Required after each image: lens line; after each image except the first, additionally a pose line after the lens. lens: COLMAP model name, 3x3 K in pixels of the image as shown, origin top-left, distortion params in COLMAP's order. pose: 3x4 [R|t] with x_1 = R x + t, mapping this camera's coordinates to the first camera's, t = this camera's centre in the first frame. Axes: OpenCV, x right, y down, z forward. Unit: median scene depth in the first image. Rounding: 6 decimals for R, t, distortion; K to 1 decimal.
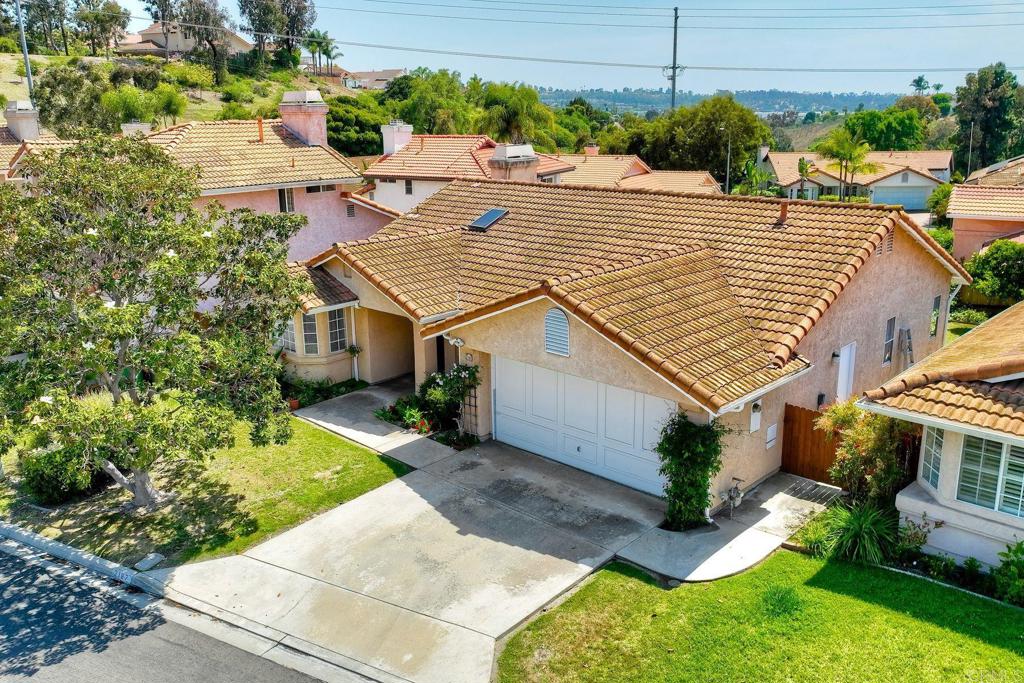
lens RADIAL K [[863.0, 0, 512.0], [0, 863.0, 341.5], [0, 0, 1]] dist [0.009222, -0.005211]
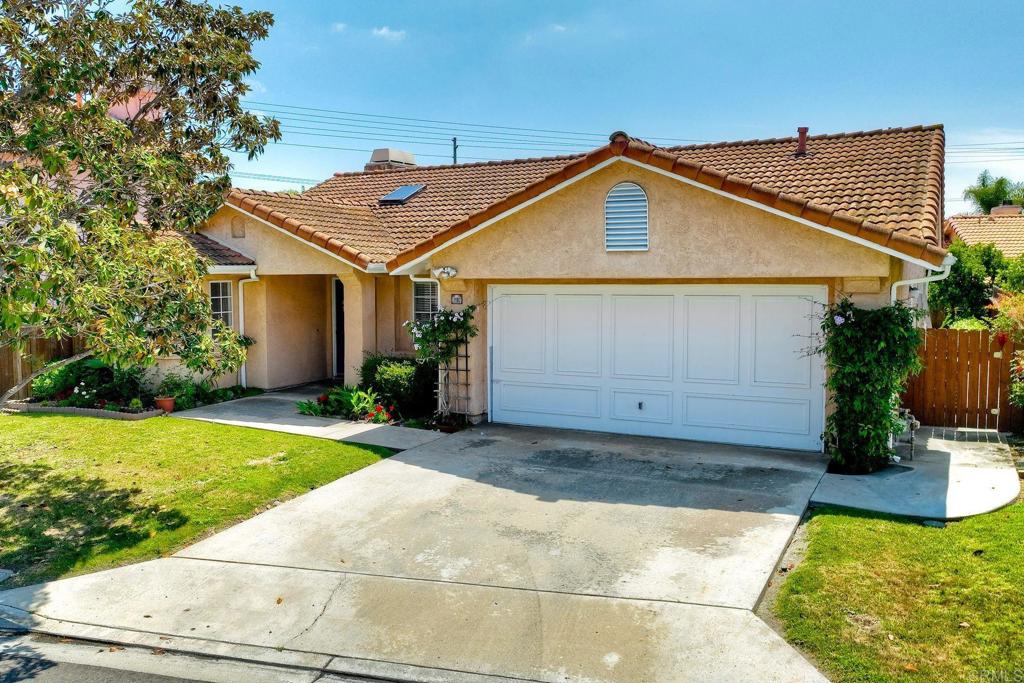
lens RADIAL K [[857.4, 0, 461.9], [0, 857.4, 341.9], [0, 0, 1]] dist [0.004008, -0.000126]
pose [[0.971491, -0.011001, 0.236822, -0.249611], [0.055637, 0.981605, -0.182636, 0.212744], [-0.230456, 0.190605, 0.954232, 0.402280]]
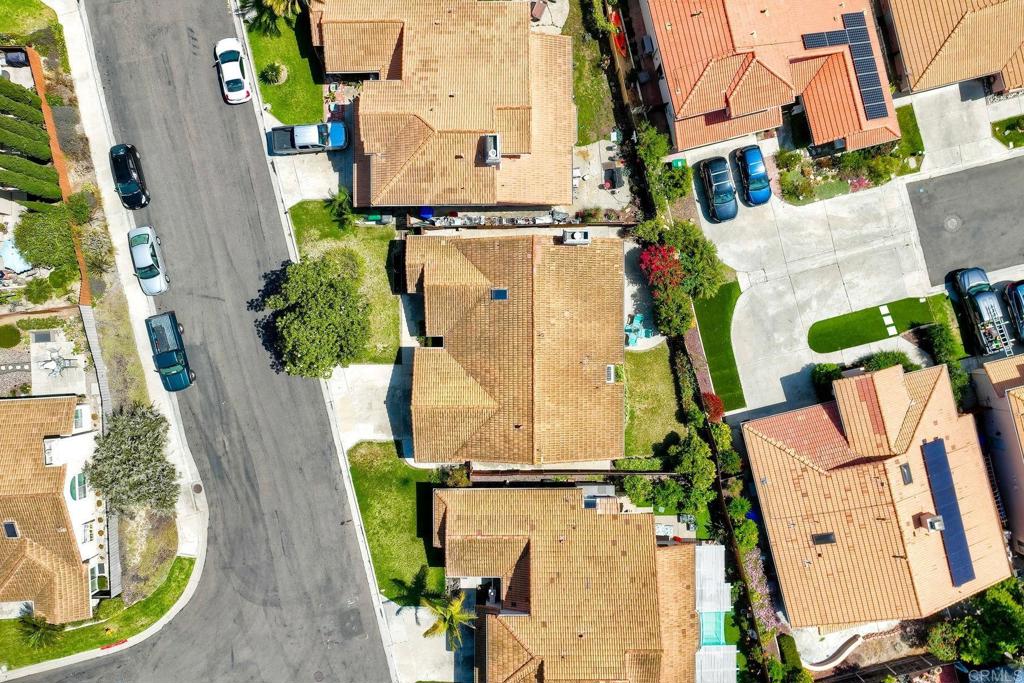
lens RADIAL K [[863.0, 0, 512.0], [0, 863.0, 341.5], [0, 0, 1]] dist [0.009222, -0.005211]
pose [[0.689839, 0.723916, 0.008205, 0.099558], [-0.194071, 0.173993, 0.965434, -3.489786], [0.697466, -0.667586, 0.260518, 0.561990]]
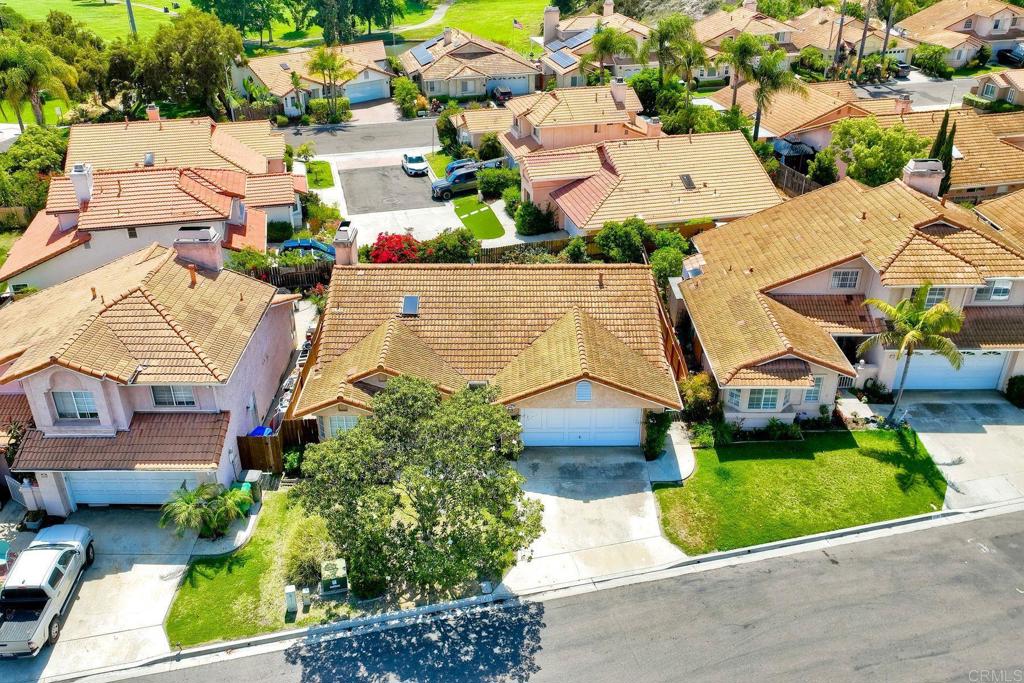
lens RADIAL K [[863.0, 0, 512.0], [0, 863.0, 341.5], [0, 0, 1]] dist [0.009222, -0.005211]
pose [[0.721006, -0.322380, 0.613369, -1.295532], [0.172979, 0.940897, 0.291190, -0.752839], [-0.670990, -0.103850, 0.734157, -0.352538]]
